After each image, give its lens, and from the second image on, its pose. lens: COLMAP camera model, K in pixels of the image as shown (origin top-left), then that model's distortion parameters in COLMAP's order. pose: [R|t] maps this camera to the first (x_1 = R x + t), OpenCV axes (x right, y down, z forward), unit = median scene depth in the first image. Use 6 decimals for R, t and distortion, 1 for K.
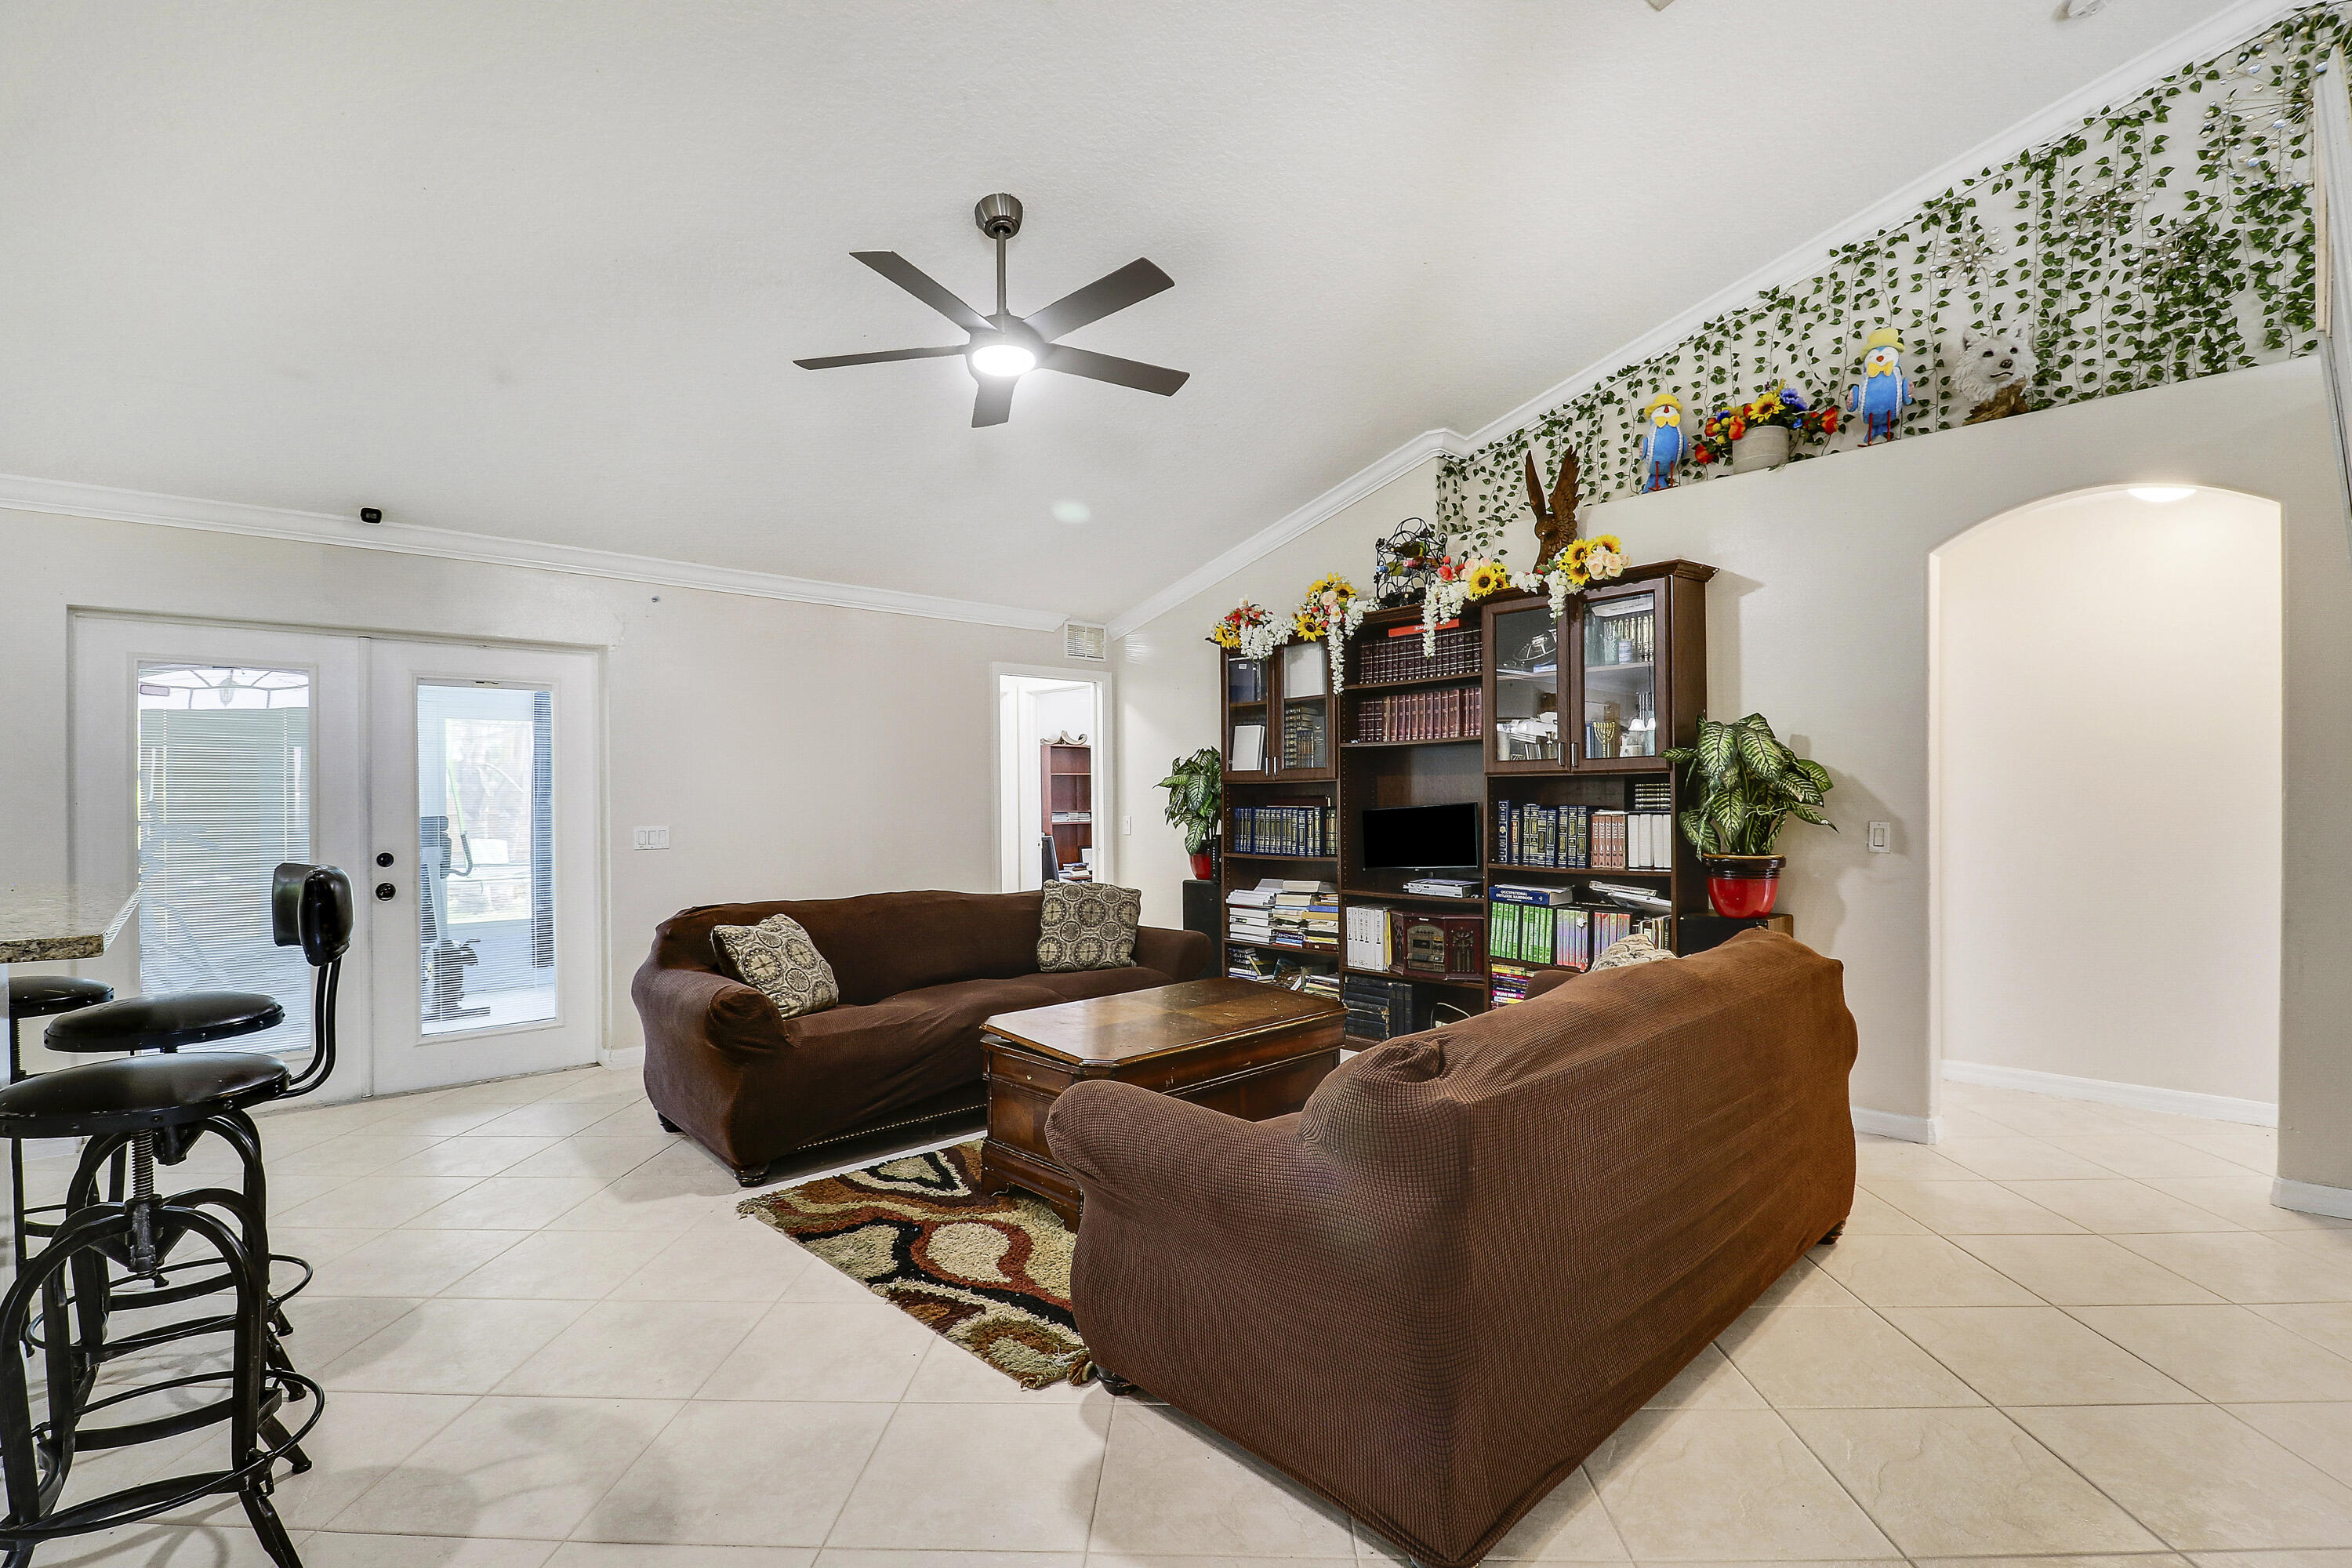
lens RADIAL K [[1082.6, 0, 1172.4], [0, 1082.6, 818.6], [0, 0, 1]] dist [-0.015428, -0.005701]
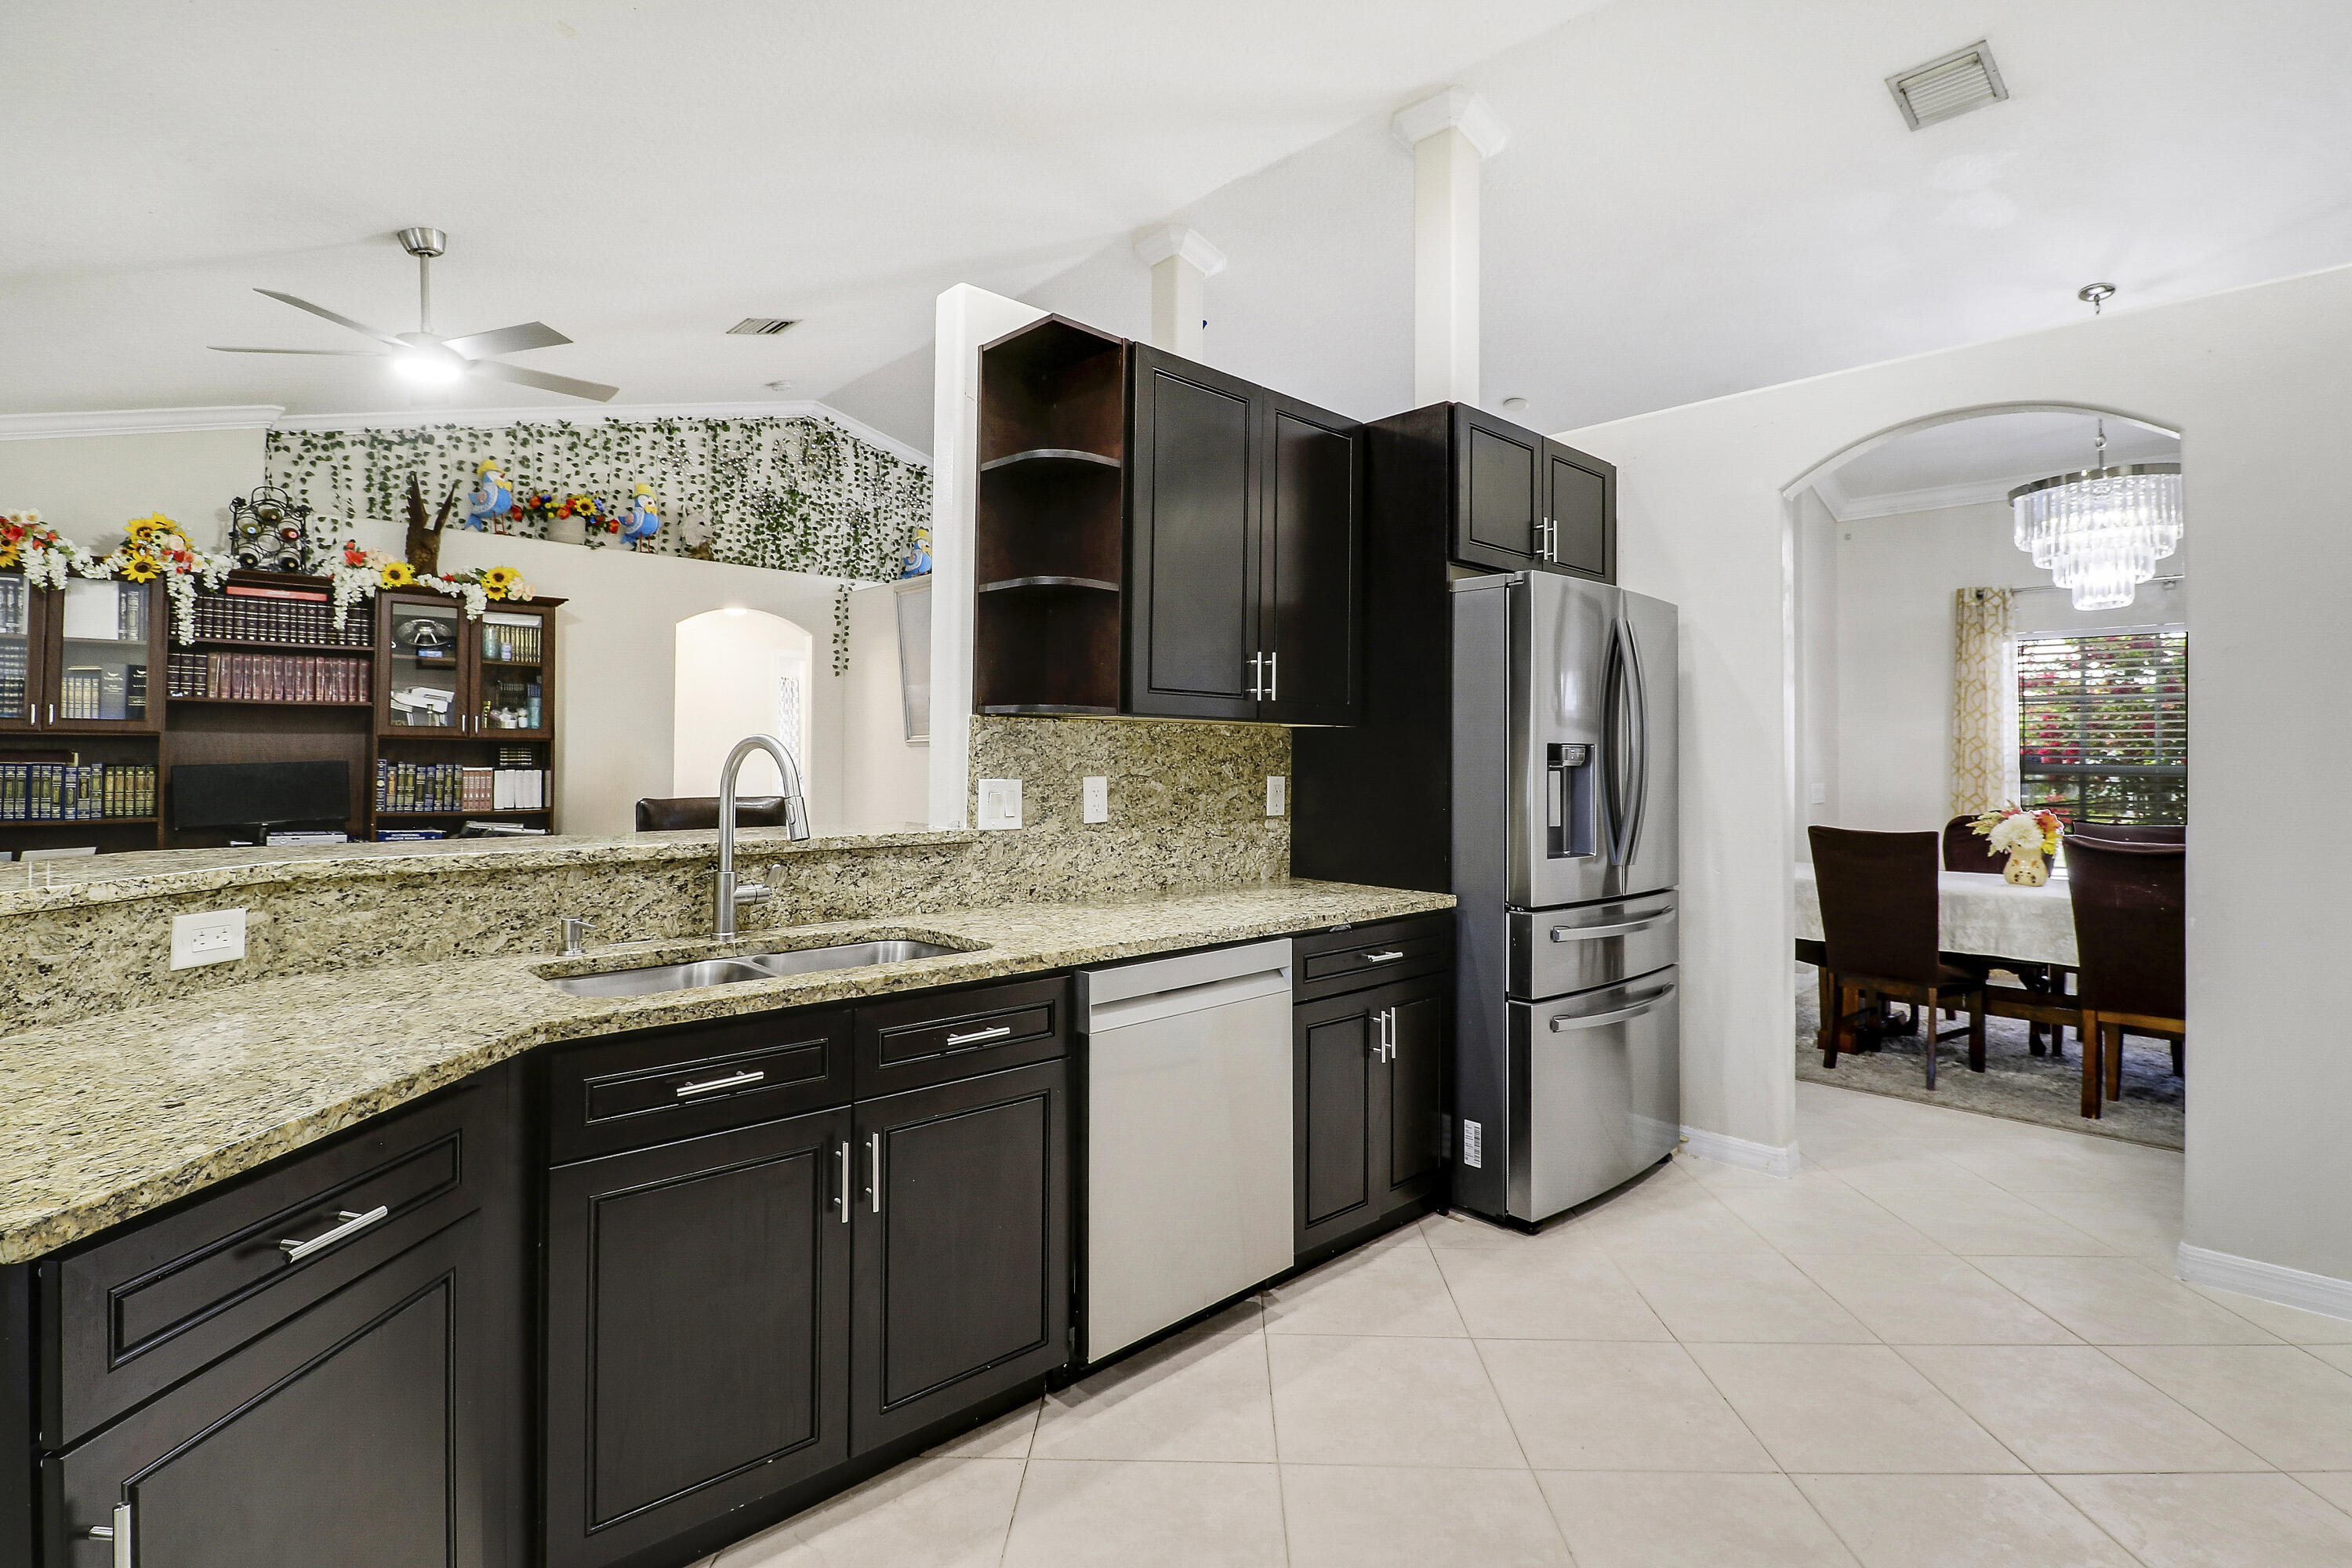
lens RADIAL K [[1096.4, 0, 1172.1], [0, 1096.4, 743.5], [0, 0, 1]] dist [0.001160, -0.019011]
pose [[-0.007389, 0.020544, 0.999762, -1.081775], [0.006025, 0.999772, -0.020500, -0.004676], [-0.999955, 0.005872, -0.007511, 0.178259]]
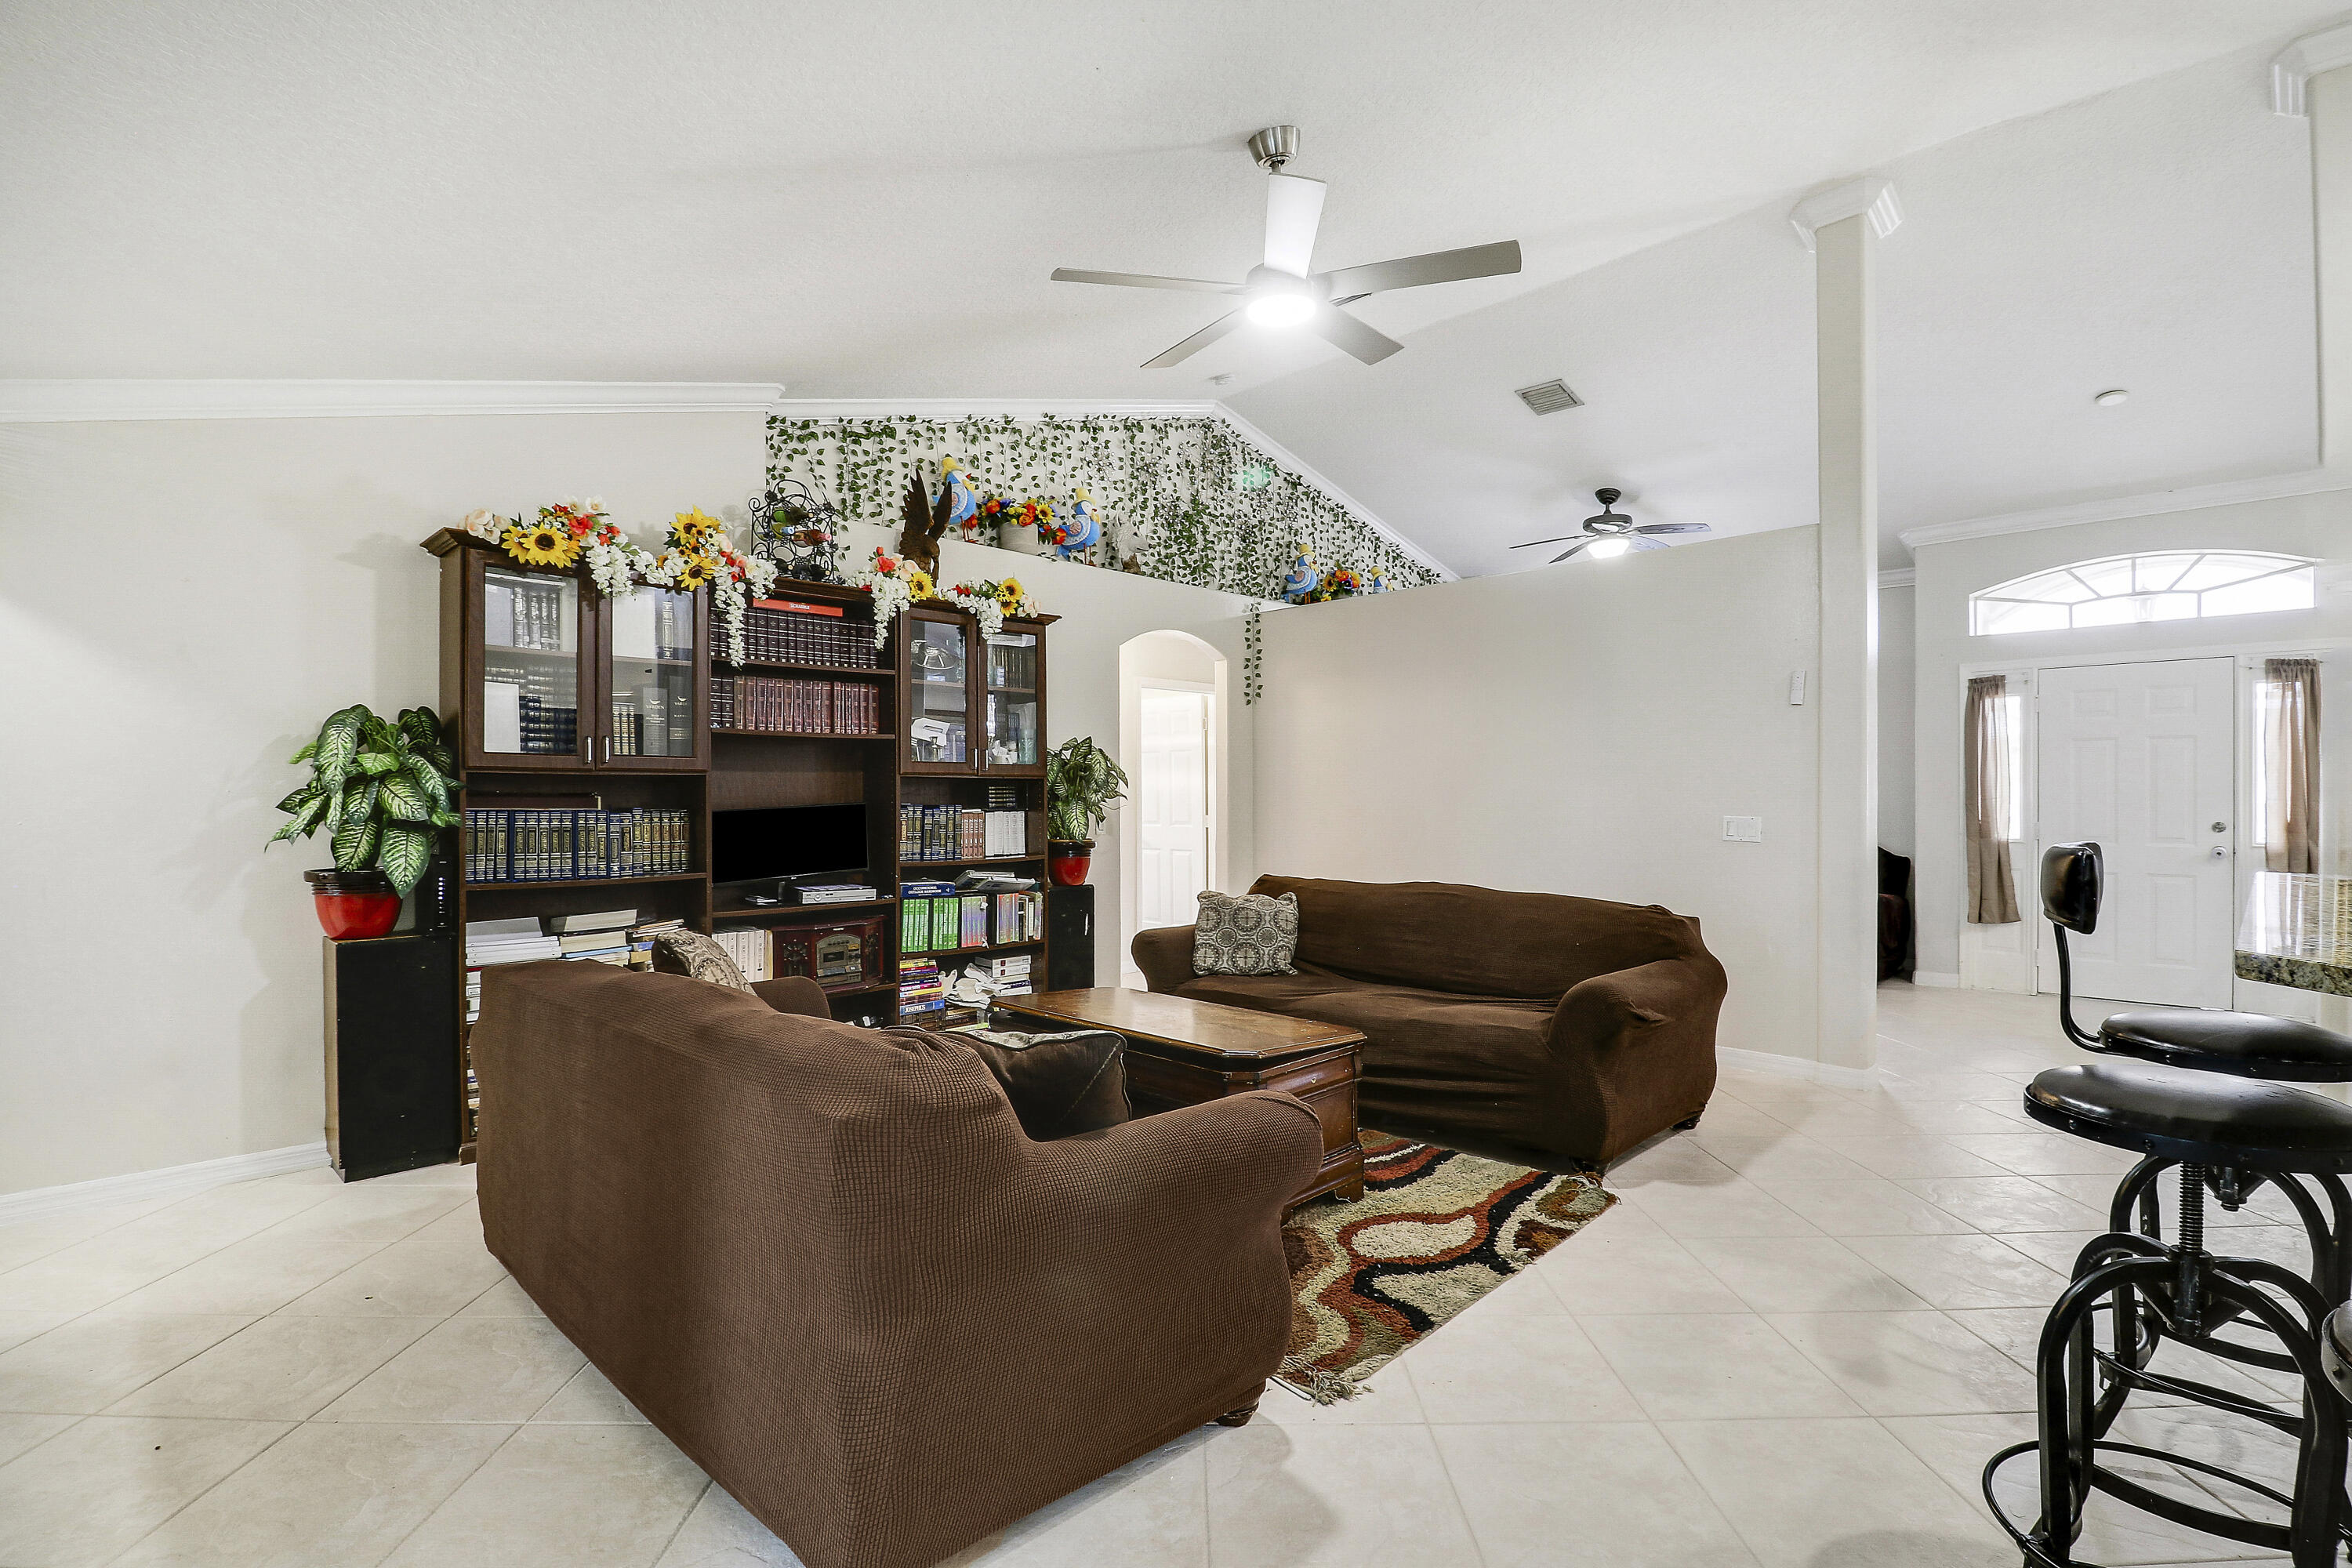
lens RADIAL K [[1105.1, 0, 1193.2], [0, 1105.1, 810.7], [0, 0, 1]] dist [-0.006959, -0.010454]
pose [[-0.051291, -0.004459, 0.998674, -0.912206], [0.019134, 0.999802, 0.005447, -0.008403], [-0.998500, 0.019388, -0.051196, 0.943957]]
